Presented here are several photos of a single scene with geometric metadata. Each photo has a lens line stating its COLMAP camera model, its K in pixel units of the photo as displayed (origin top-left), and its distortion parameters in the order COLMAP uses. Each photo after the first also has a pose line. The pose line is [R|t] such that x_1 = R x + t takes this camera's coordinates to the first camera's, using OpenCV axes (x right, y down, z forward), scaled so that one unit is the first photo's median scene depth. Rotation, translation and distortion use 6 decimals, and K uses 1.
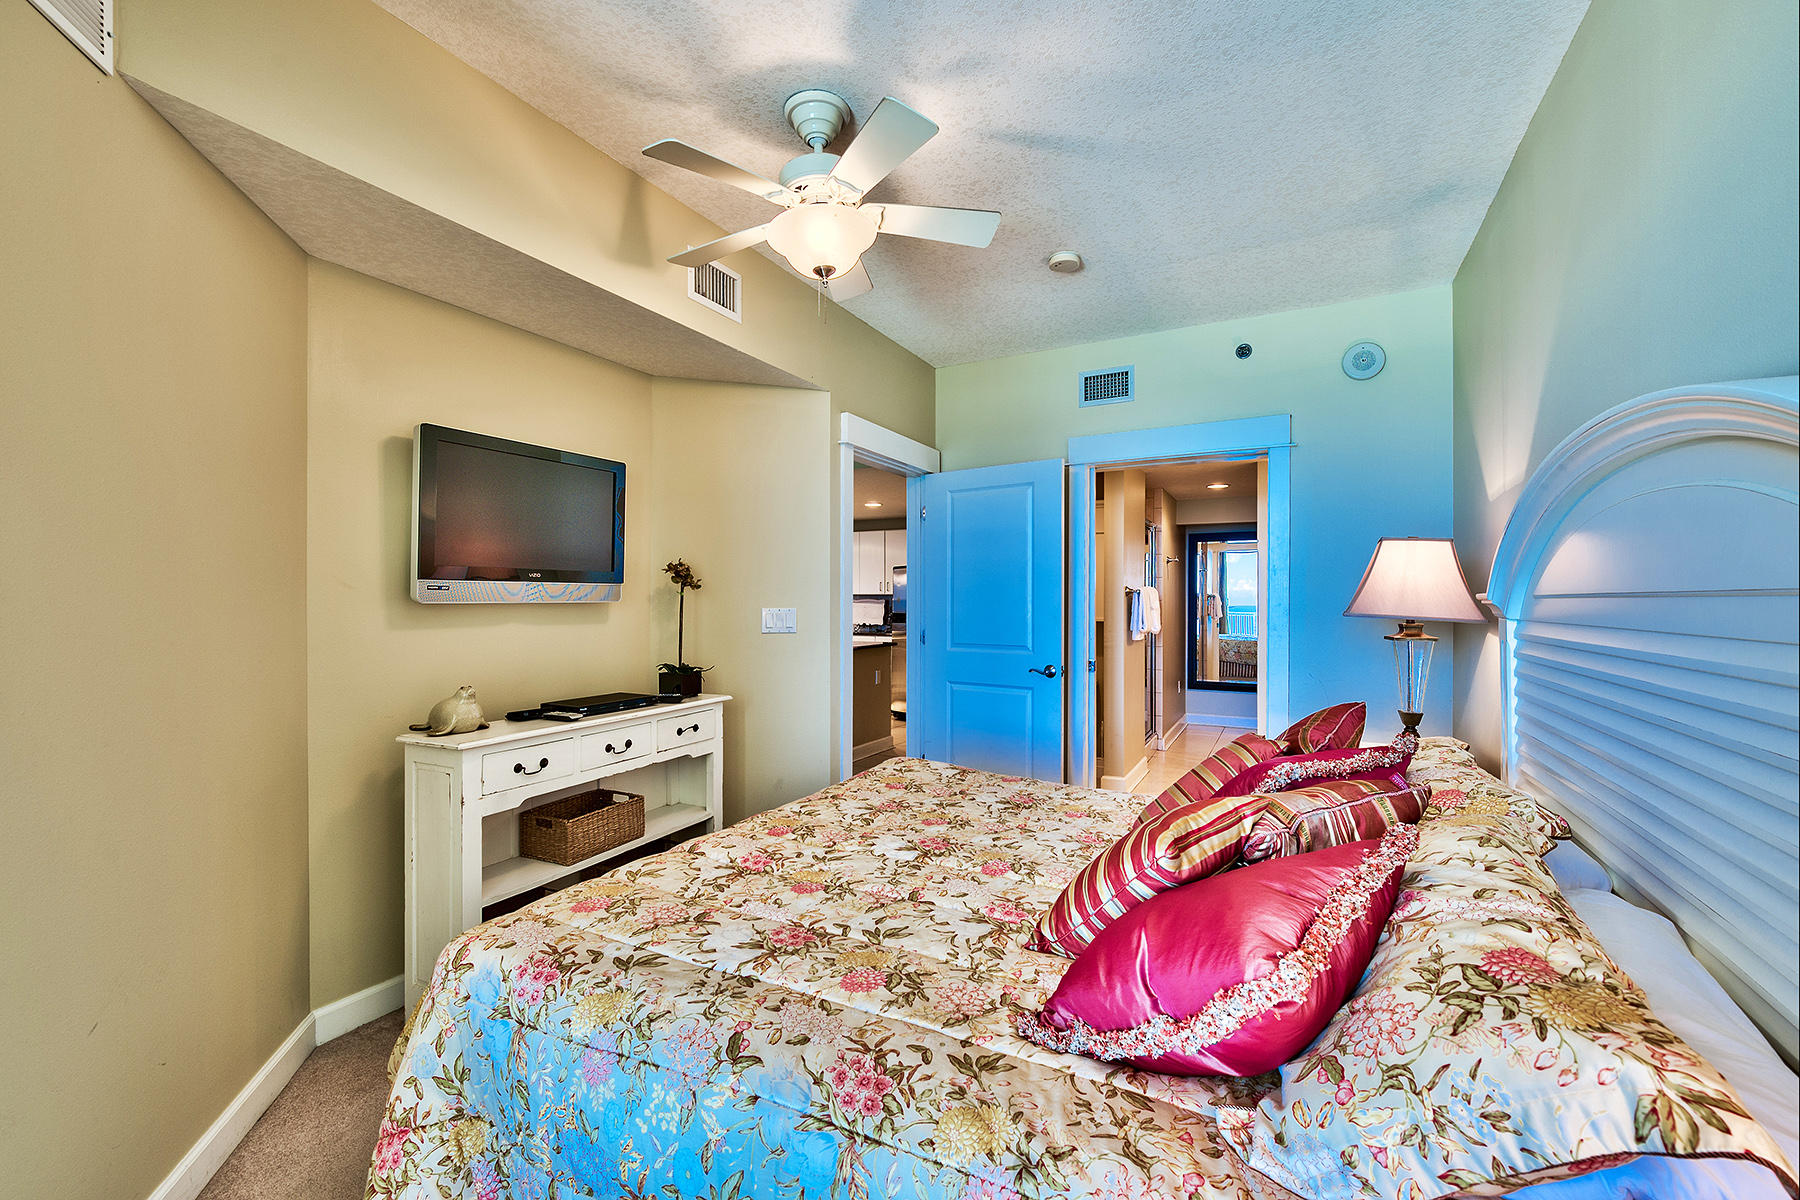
lens RADIAL K [[733.8, 0, 899.0], [0, 733.8, 593.6], [0, 0, 1]] dist [-0.004326, -0.001017]
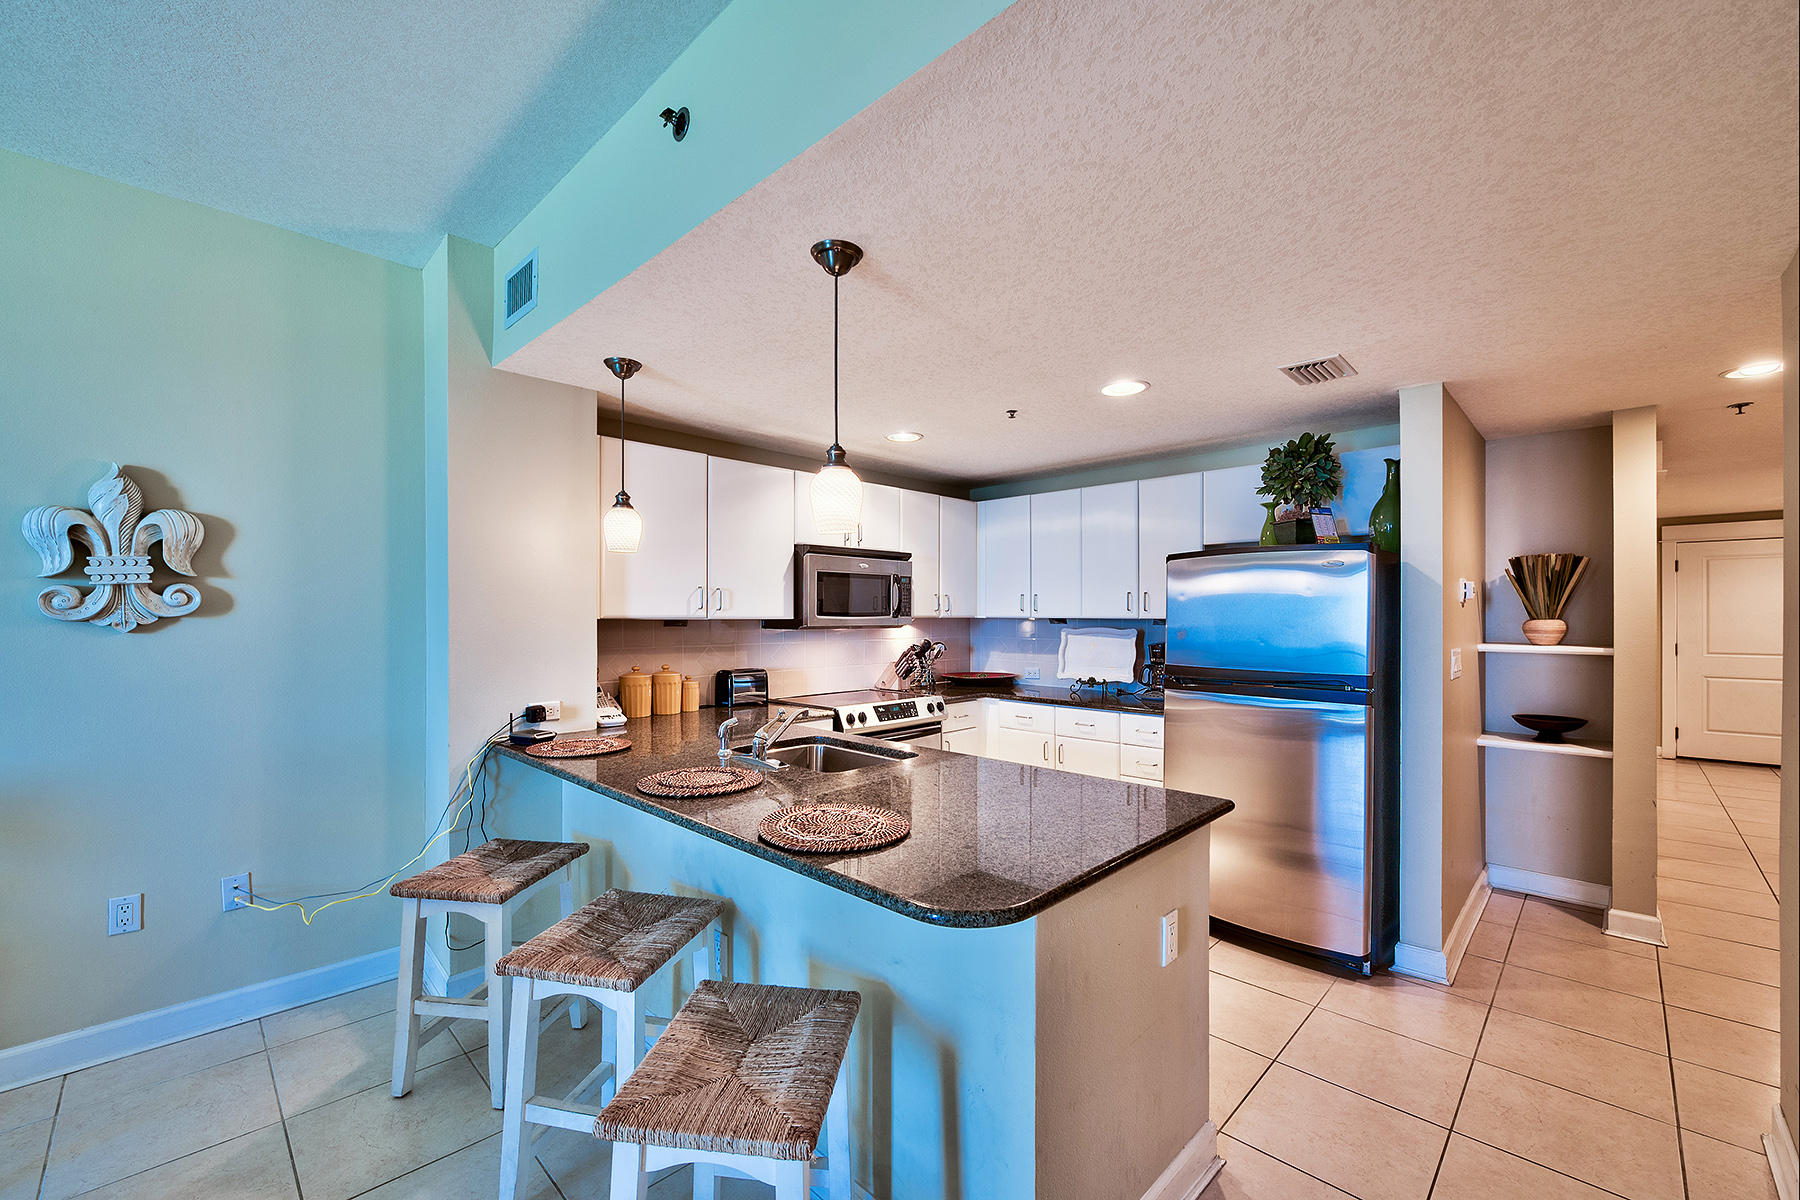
lens RADIAL K [[733.8, 0, 906.7], [0, 733.8, 611.5], [0, 0, 1]] dist [-0.004326, -0.001017]
pose [[0.962349, -0.002317, -0.271807, -0.034516], [0.001822, 0.999996, -0.002074, -0.002195], [0.271811, 0.001500, 0.962350, 0.511445]]
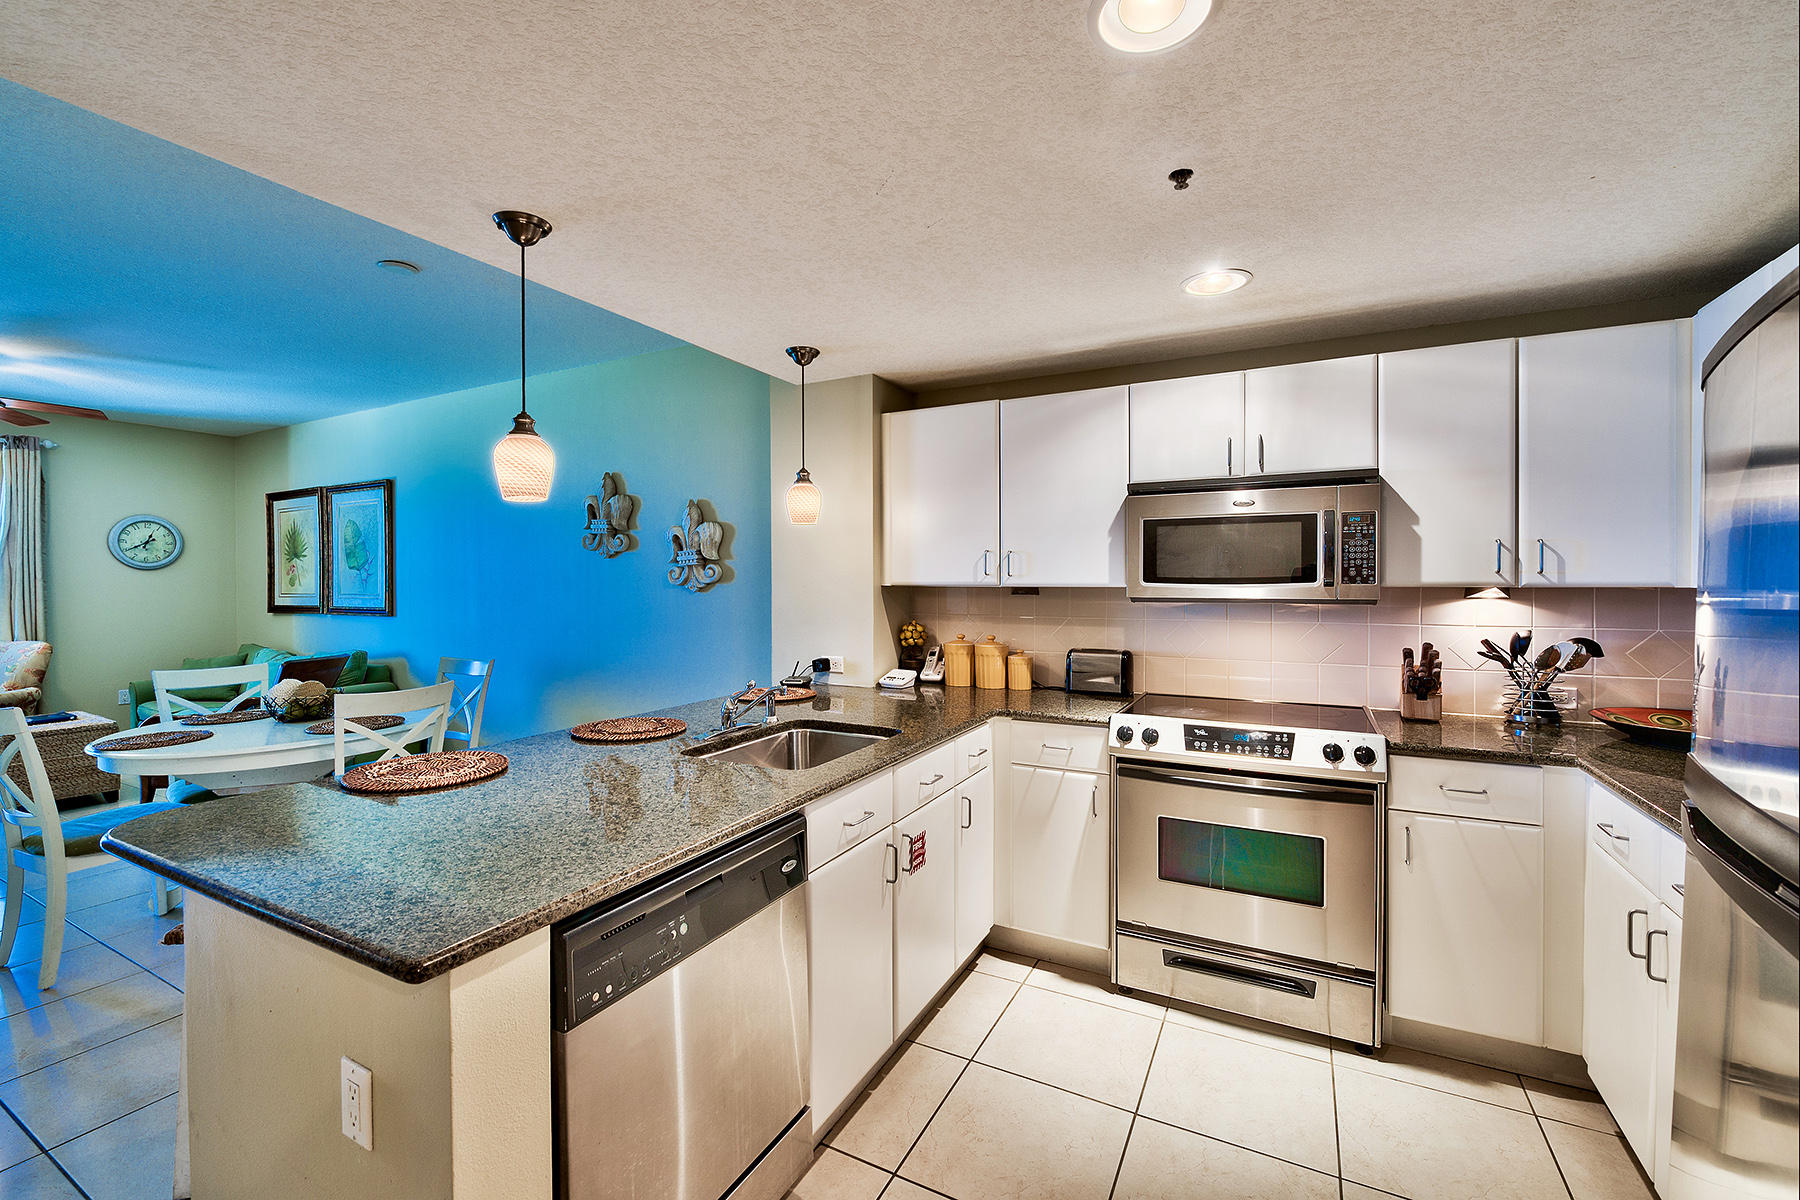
lens RADIAL K [[733.8, 0, 910.3], [0, 733.8, 580.8], [0, 0, 1]] dist [-0.004326, -0.001017]
pose [[0.010410, -0.004711, -0.999935, 0.122520], [0.003967, 0.999981, -0.004669, 0.000044], [0.999938, -0.003918, 0.010428, 0.857849]]
